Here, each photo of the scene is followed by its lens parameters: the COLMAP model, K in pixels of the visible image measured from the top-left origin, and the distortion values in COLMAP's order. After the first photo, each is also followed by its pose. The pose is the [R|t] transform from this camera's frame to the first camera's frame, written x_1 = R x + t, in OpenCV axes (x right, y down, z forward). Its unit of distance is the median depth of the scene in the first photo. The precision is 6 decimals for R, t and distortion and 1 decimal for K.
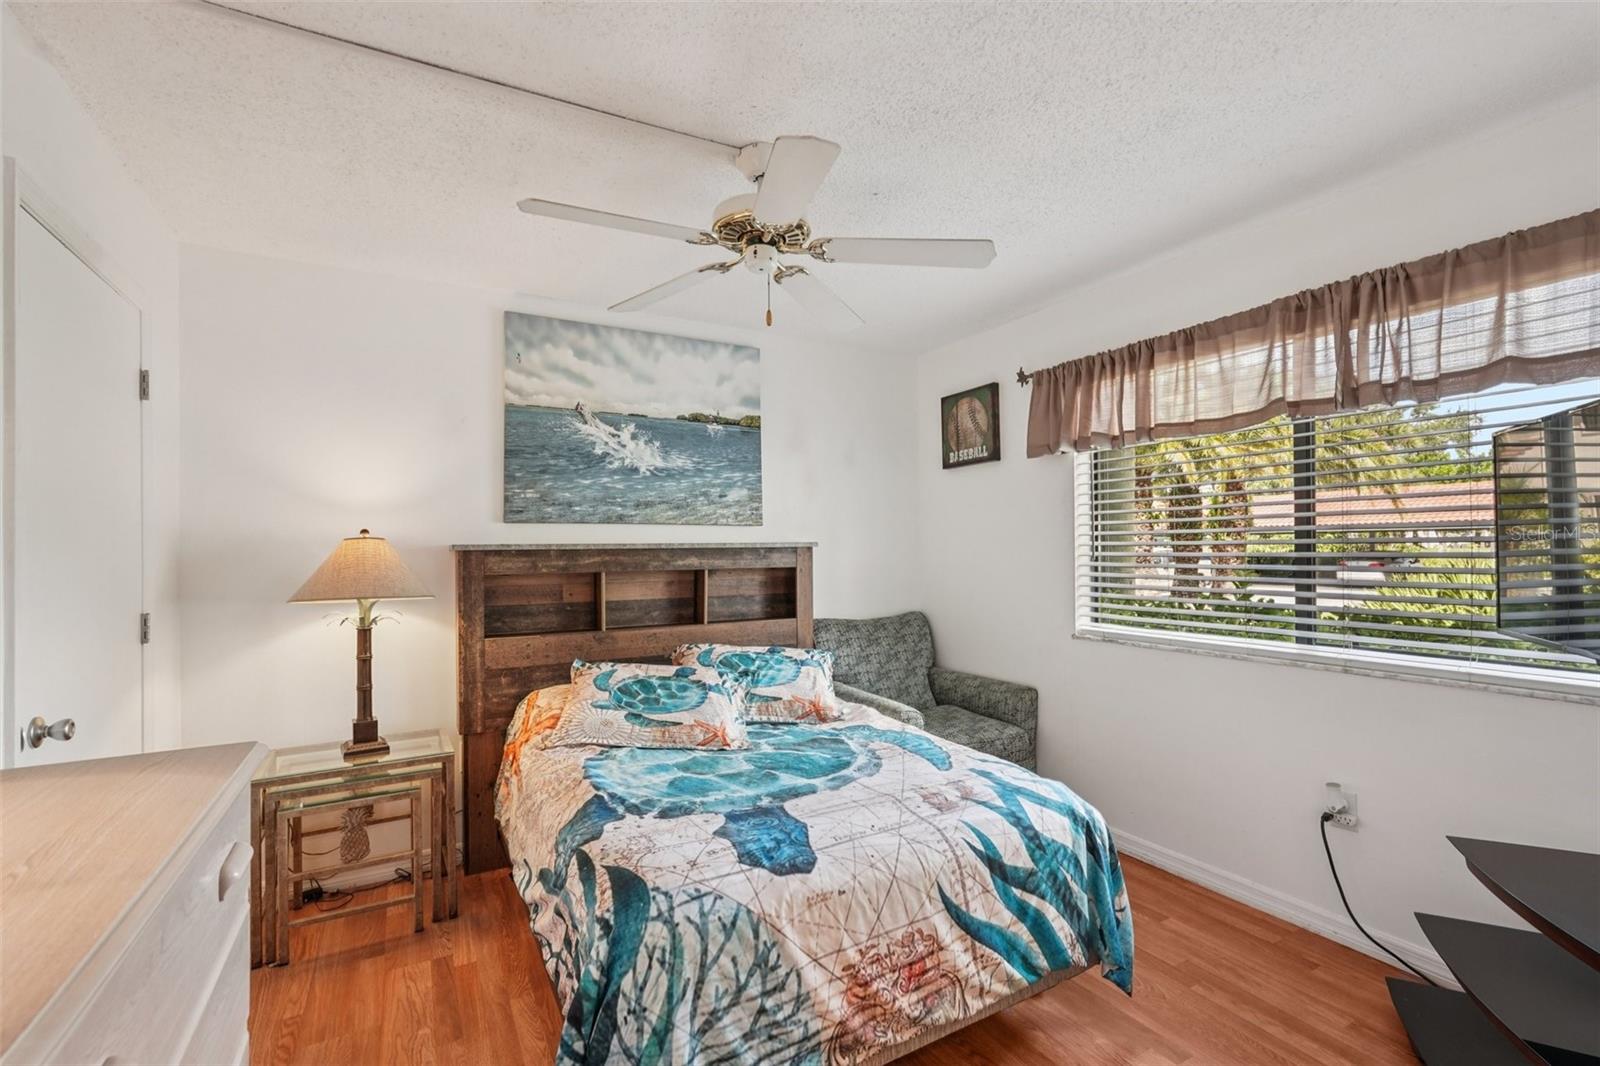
lens RADIAL K [[711.7, 0, 805.8], [0, 711.7, 540.3], [0, 0, 1]] dist [-0.006926, 0.000306]
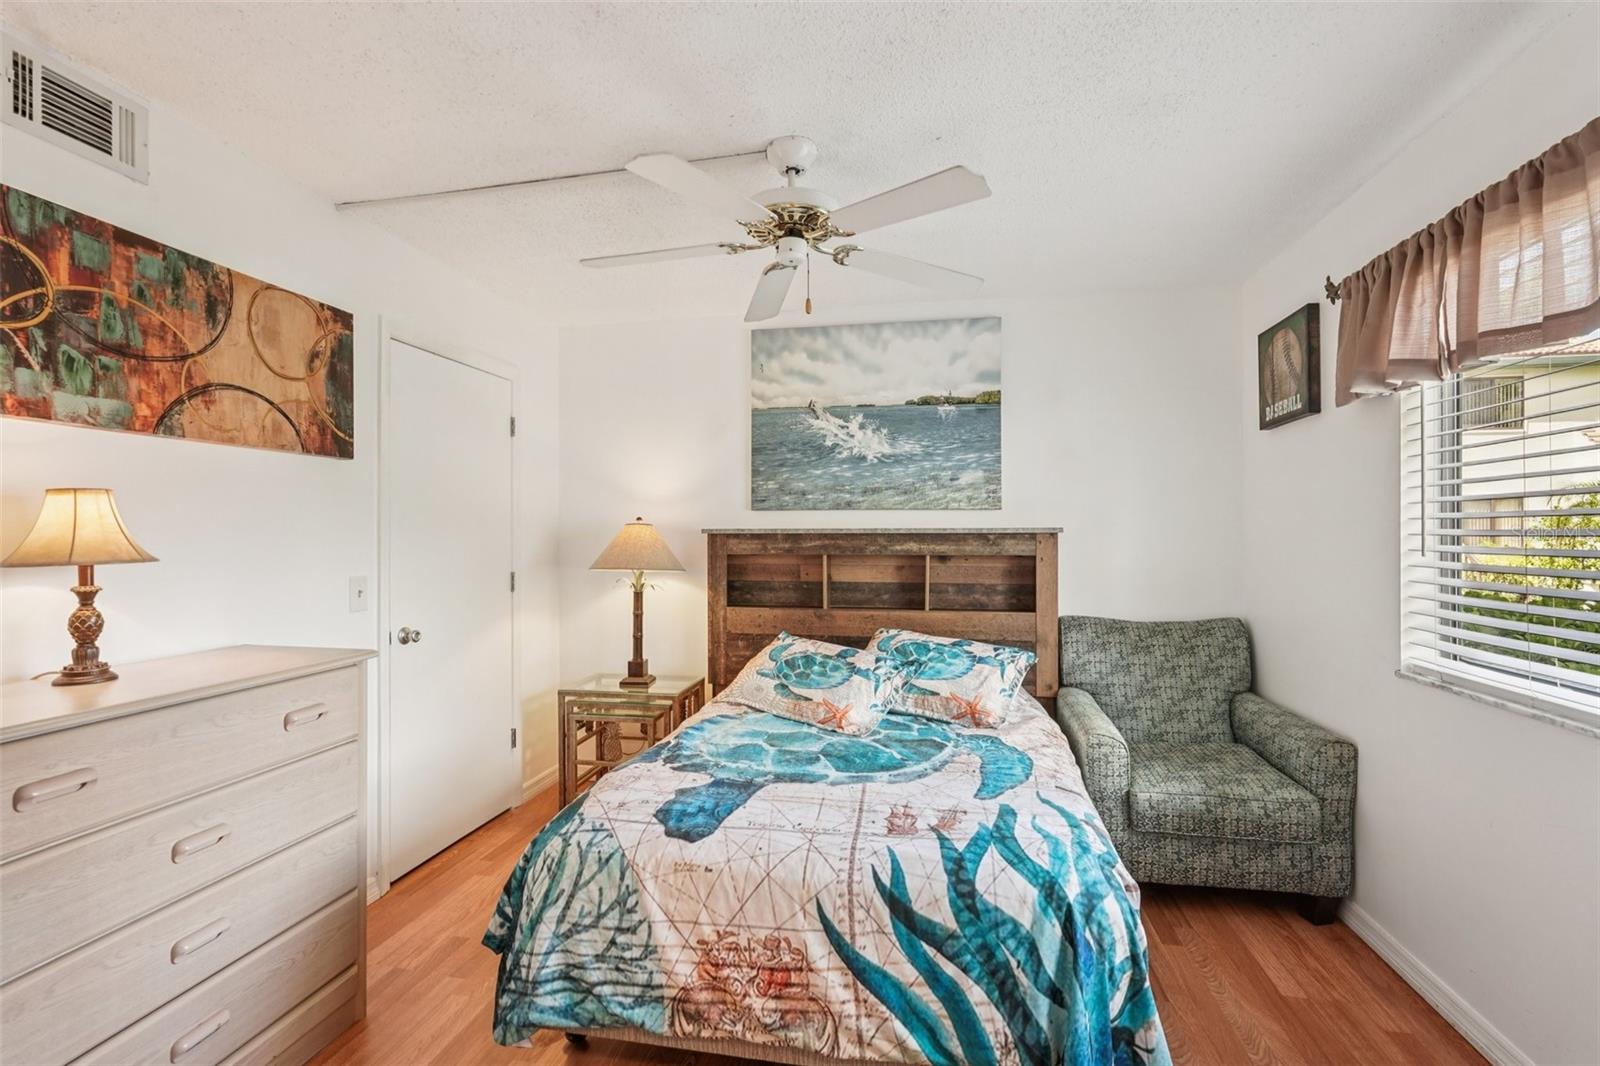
lens RADIAL K [[715.5, 0, 800.0], [0, 715.5, 533.0], [0, 0, 1]] dist [-0.008801, 0.000415]
pose [[0.756437, 0.008340, -0.654014, 0.479409], [0.000682, 0.999908, 0.013540, -0.003895], [0.654066, -0.010688, 0.756362, 0.179759]]
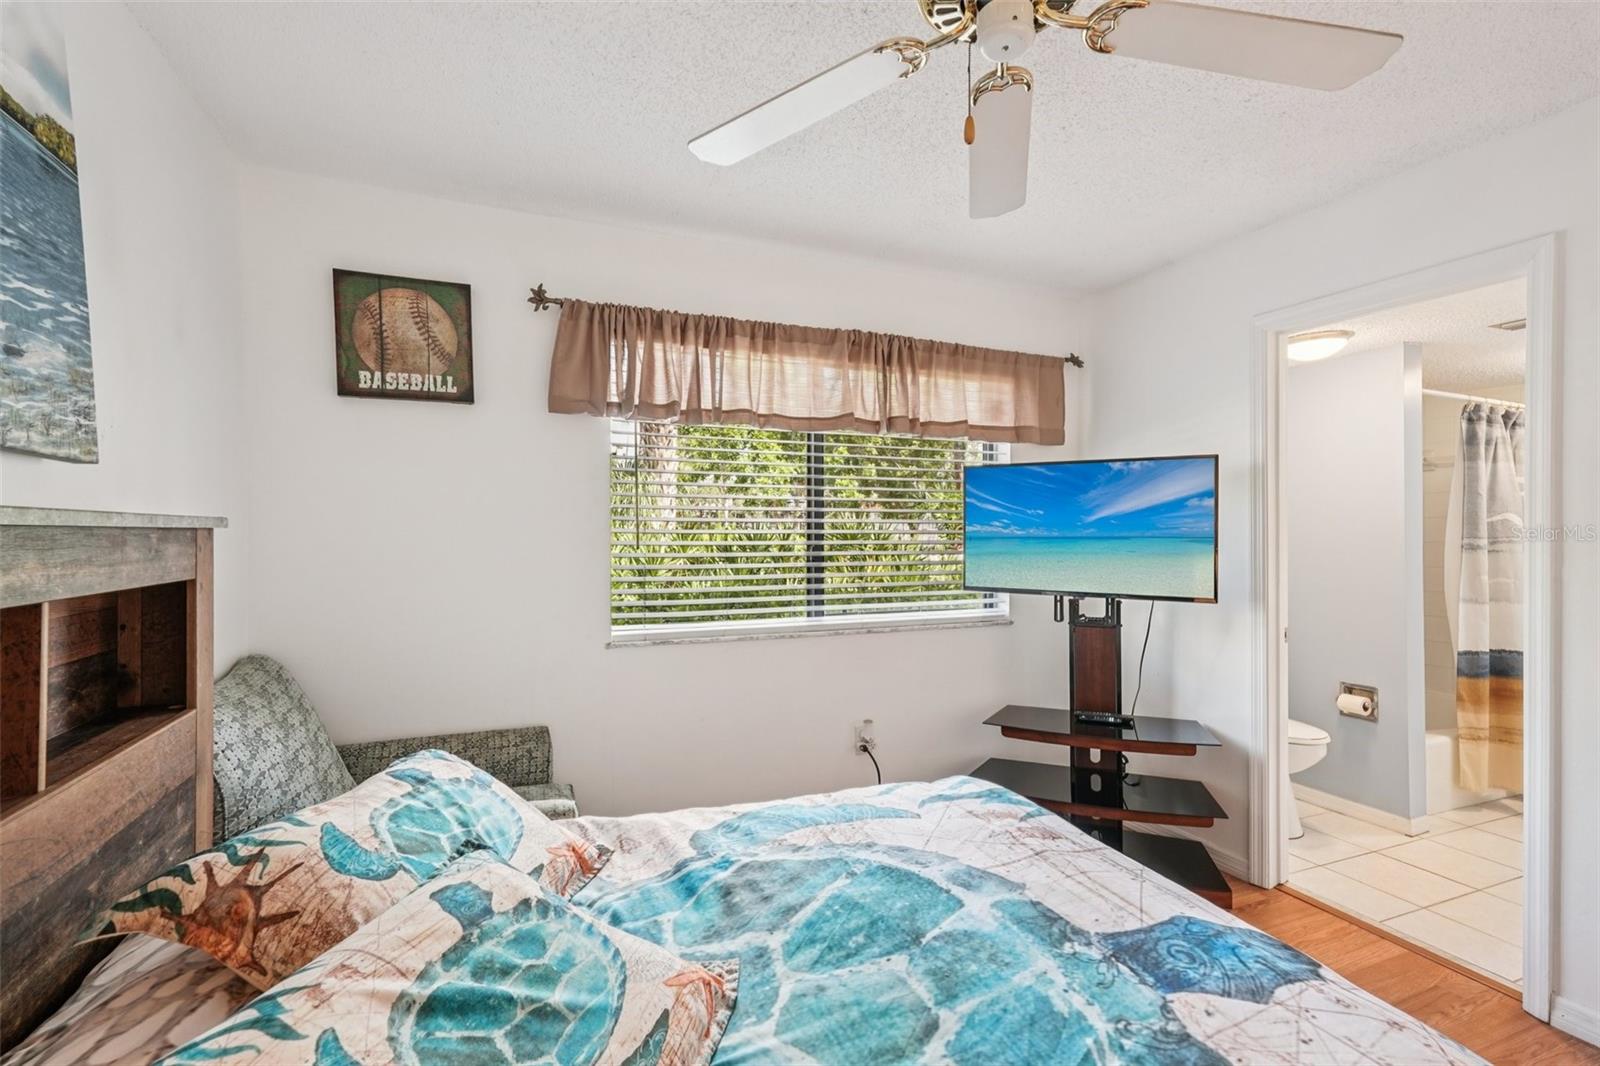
lens RADIAL K [[720.8, 0, 801.7], [0, 720.8, 539.7], [0, 0, 1]] dist [-0.002624, 0.001261]
pose [[0.120285, 0.003215, 0.992734, -0.505902], [-0.016604, 0.999861, -0.001226, 0.015441], [-0.992601, -0.016336, 0.120321, 0.848287]]
